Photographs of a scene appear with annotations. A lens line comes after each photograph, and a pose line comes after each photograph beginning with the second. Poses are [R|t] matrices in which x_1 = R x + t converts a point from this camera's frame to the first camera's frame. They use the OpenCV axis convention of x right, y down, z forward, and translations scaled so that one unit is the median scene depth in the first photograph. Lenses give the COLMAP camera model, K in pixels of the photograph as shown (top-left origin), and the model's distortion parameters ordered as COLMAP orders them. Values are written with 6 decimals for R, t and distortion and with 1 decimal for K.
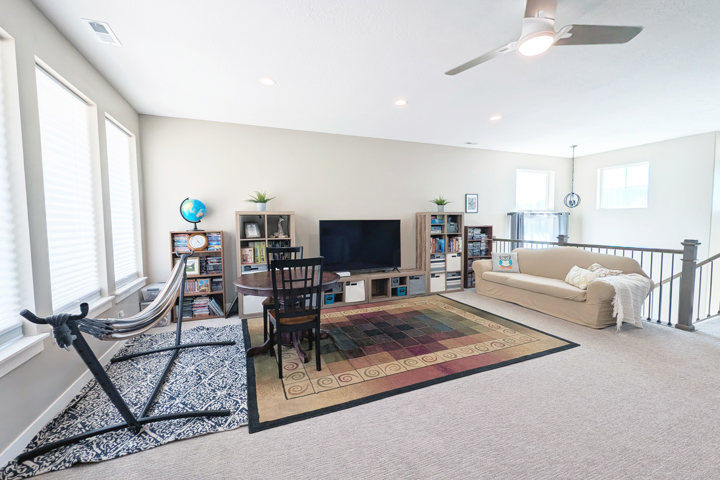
lens RADIAL K [[299.4, 0, 363.9], [0, 299.4, 240.5], [0, 0, 1]] dist [-0.001247, 0.000067]
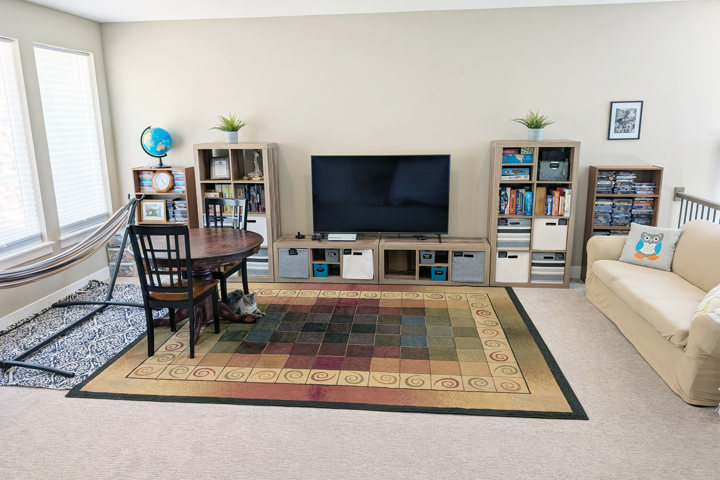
lens RADIAL K [[524.1, 0, 360.2], [0, 524.1, 236.8], [0, 0, 1]] dist [0.022446, -0.015173]
pose [[0.876754, 0.107874, -0.468686, 0.580417], [-0.026999, 0.984023, 0.175980, -0.108714], [0.480181, -0.141638, 0.865658, -0.002058]]
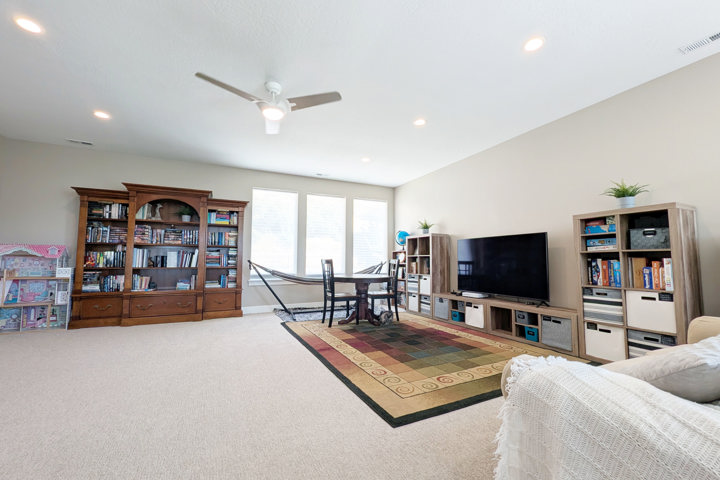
lens RADIAL K [[299.4, 0, 359.4], [0, 299.4, 239.3], [0, 0, 1]] dist [-0.001247, 0.000067]
pose [[0.051966, -0.063464, -0.996630, 0.981364], [-0.067018, 0.995507, -0.066887, 0.028302], [0.996398, 0.070268, 0.047479, 0.664610]]
